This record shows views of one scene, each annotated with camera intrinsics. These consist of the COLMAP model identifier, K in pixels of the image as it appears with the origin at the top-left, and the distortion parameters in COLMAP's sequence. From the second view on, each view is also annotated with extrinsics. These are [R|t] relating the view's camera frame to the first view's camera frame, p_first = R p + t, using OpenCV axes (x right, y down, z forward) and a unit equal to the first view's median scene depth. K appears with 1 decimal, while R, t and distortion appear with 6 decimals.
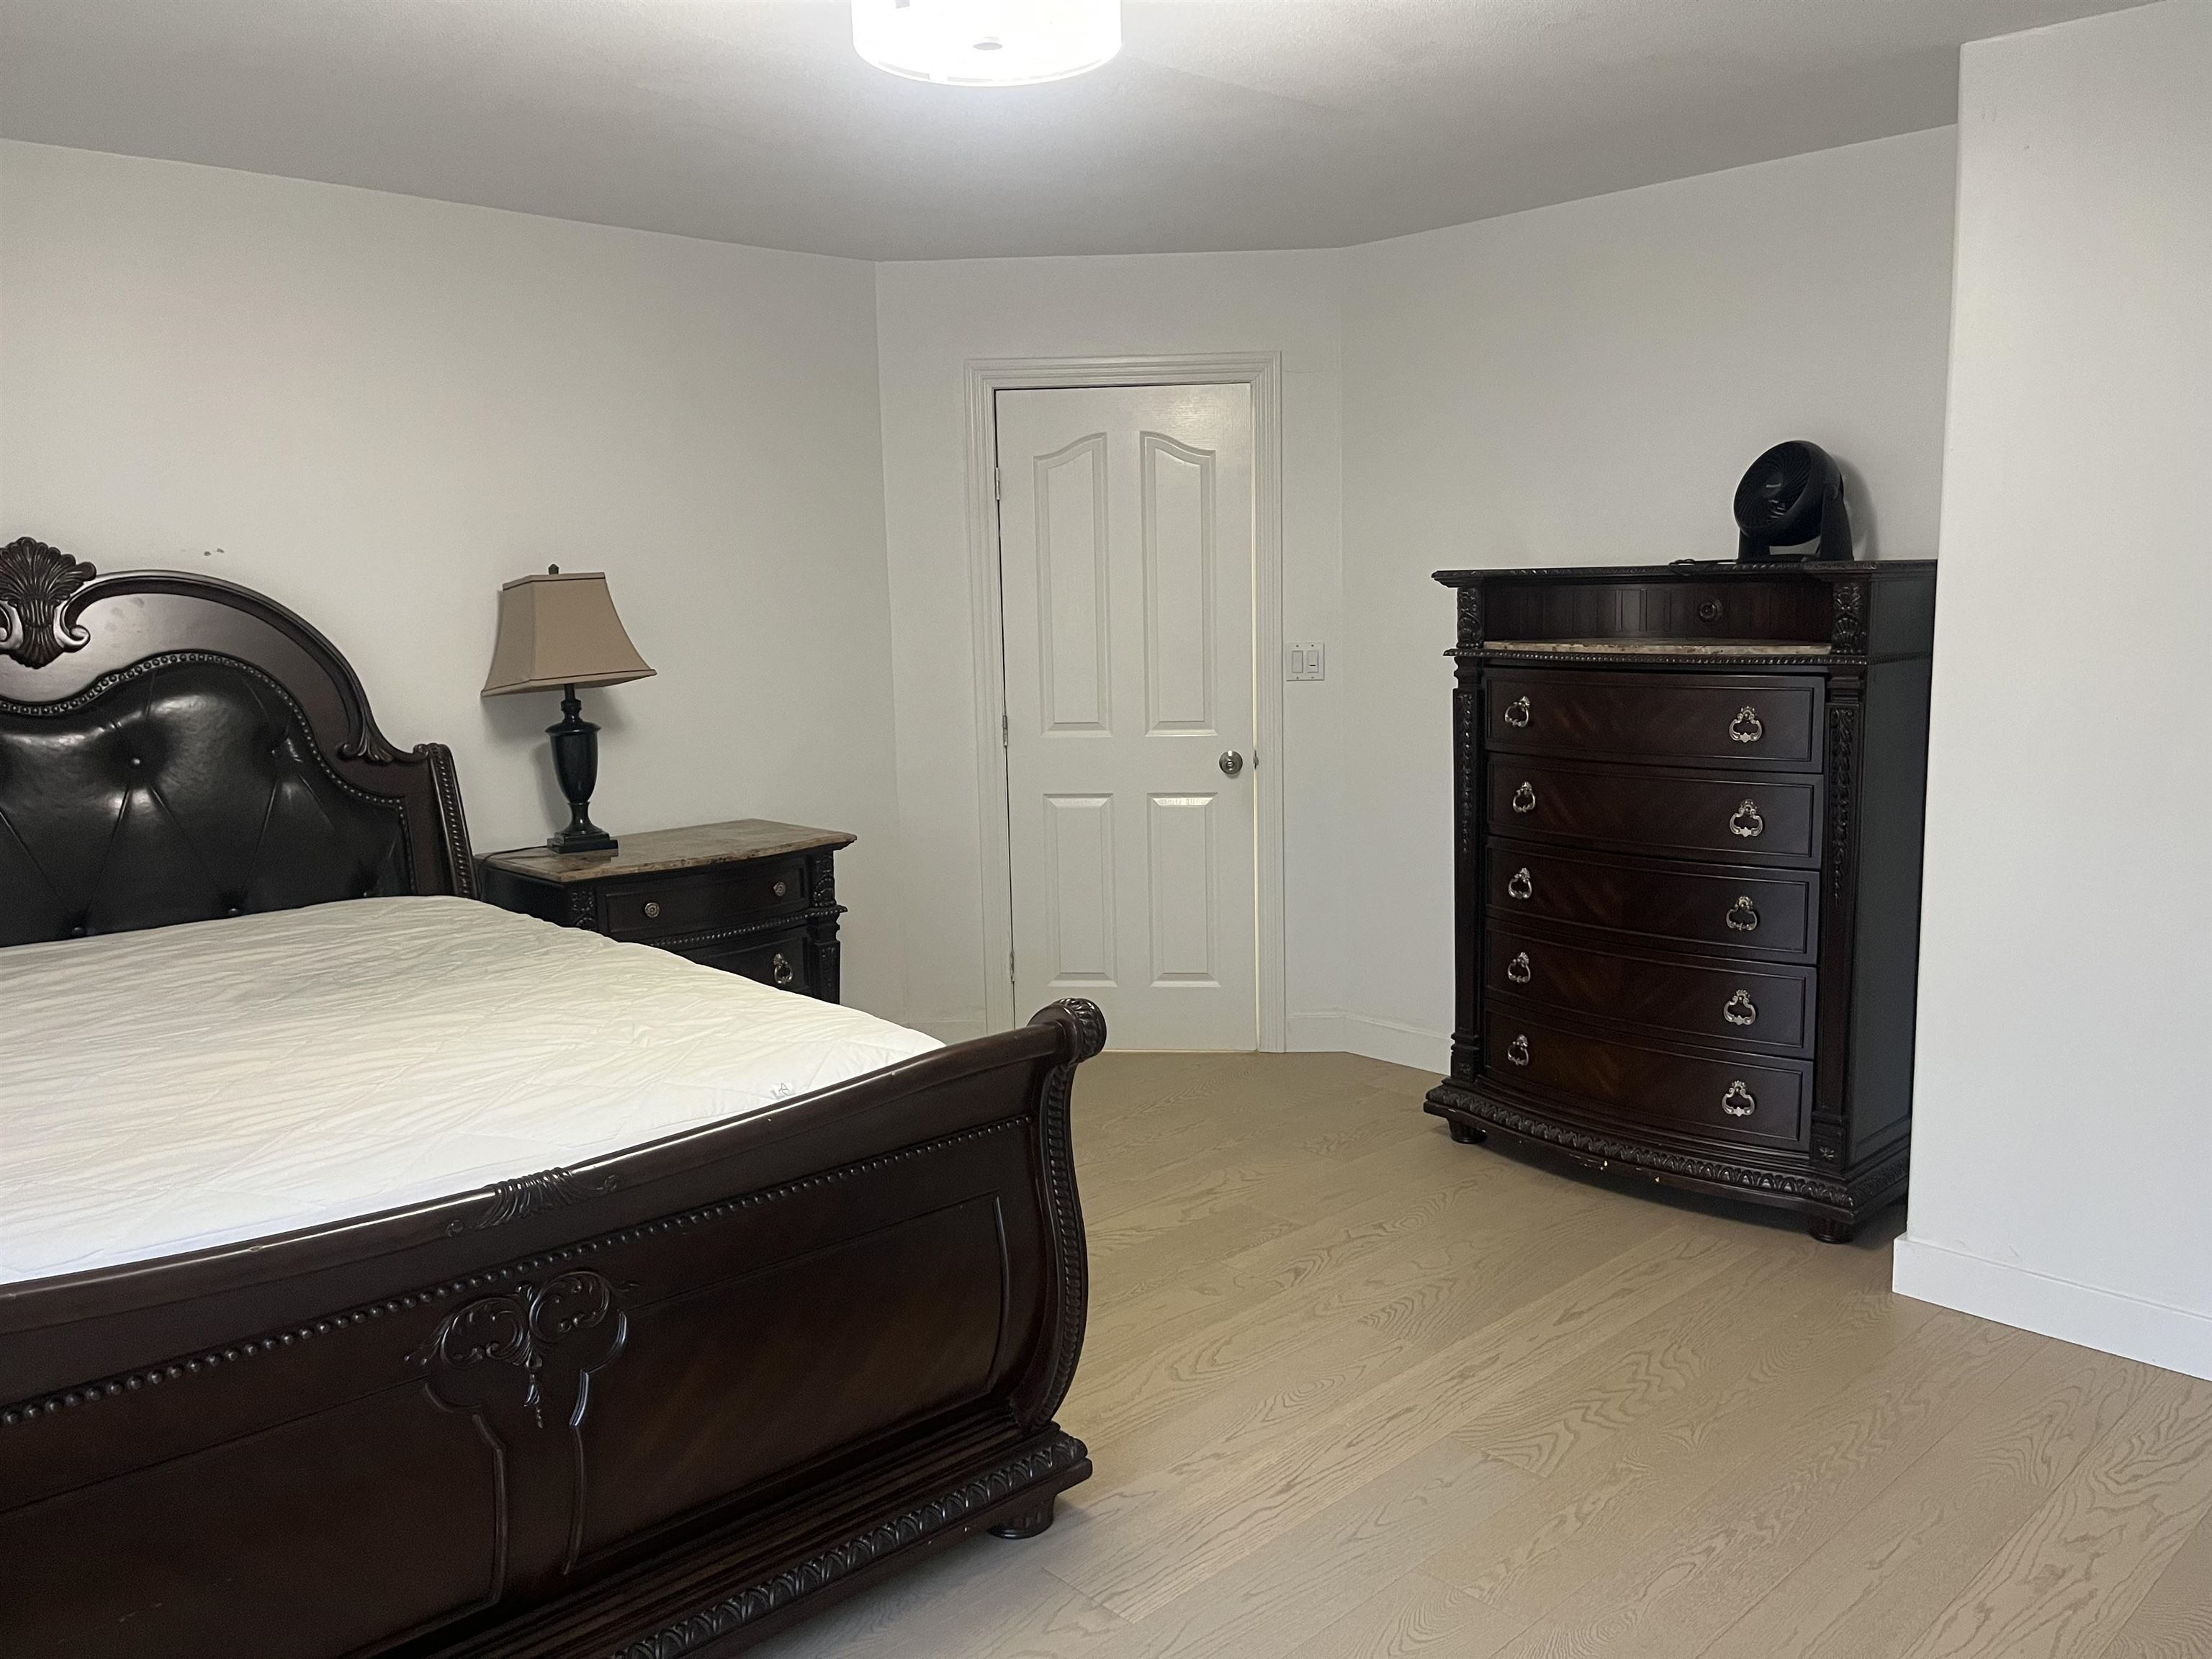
lens RADIAL K [[1690.8, 0, 1108.2], [0, 1690.8, 839.5], [0, 0, 1]] dist [0.067744, -0.095973]
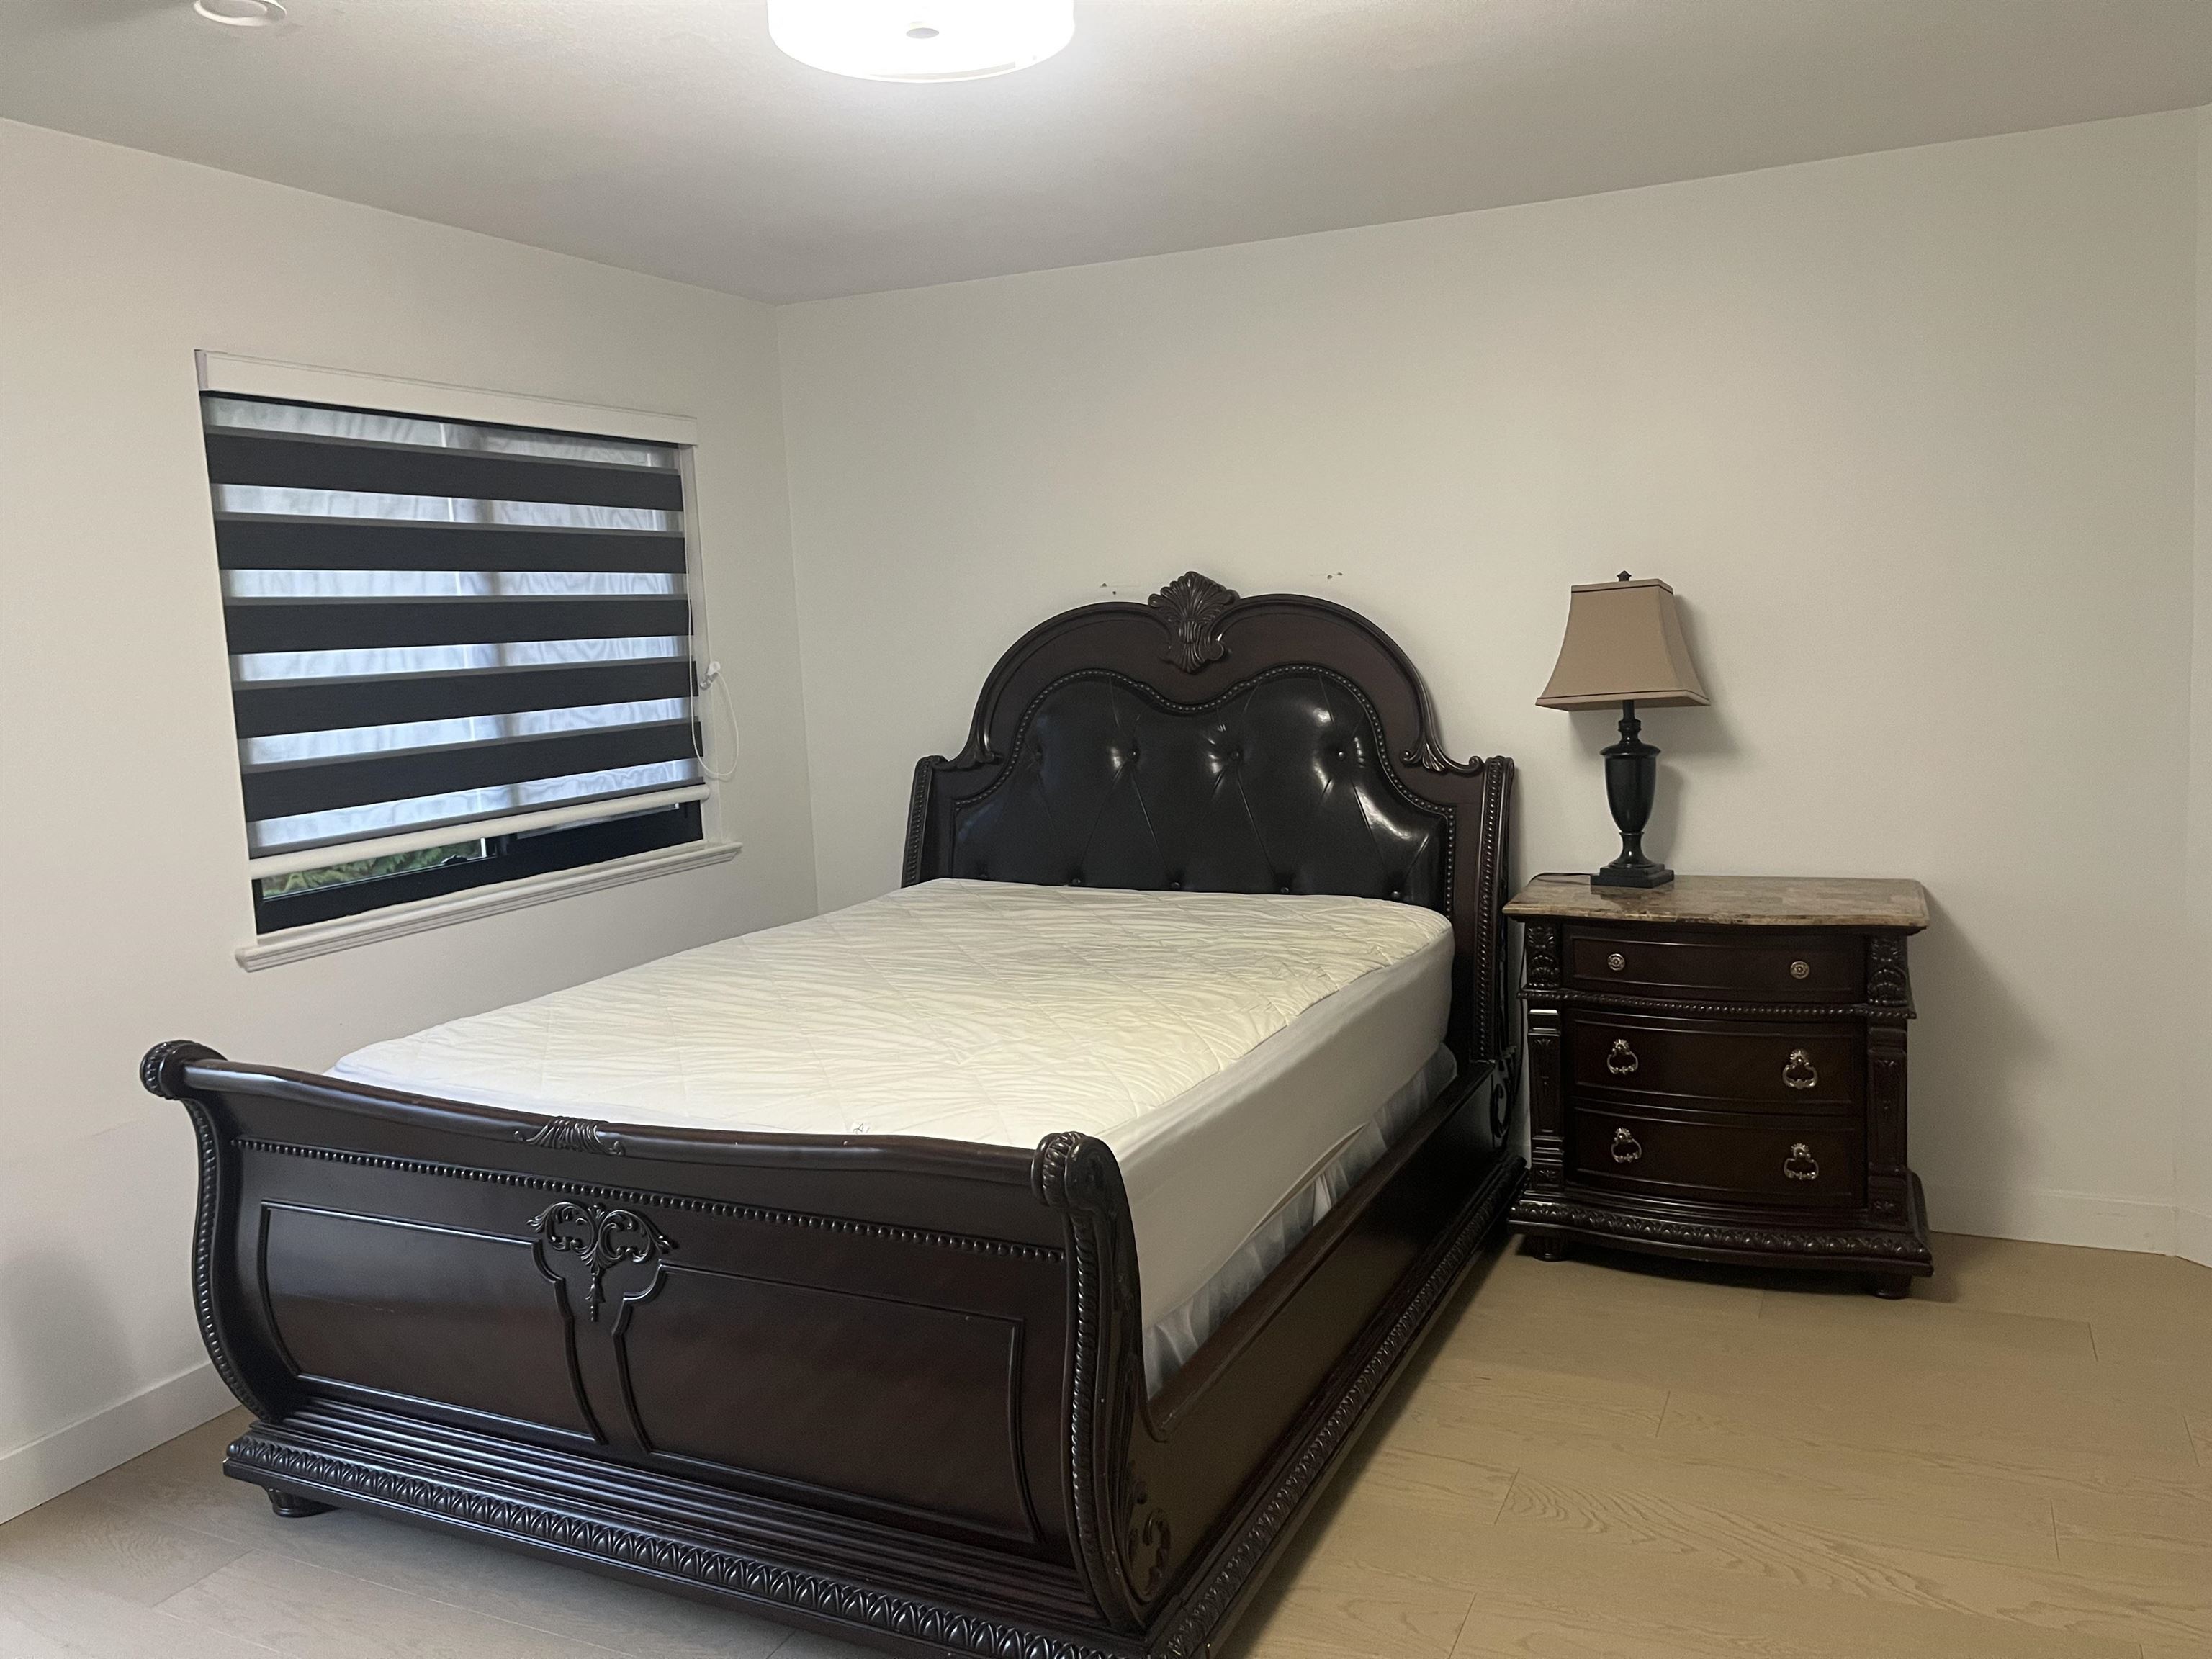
lens RADIAL K [[1690.8, 0, 1108.2], [0, 1690.8, 839.5], [0, 0, 1]] dist [0.067744, -0.095973]
pose [[0.408803, 0.117044, -0.905086, 0.393137], [-0.108679, 0.990928, 0.079057, -0.060260], [0.906128, 0.066045, 0.417815, 0.378959]]
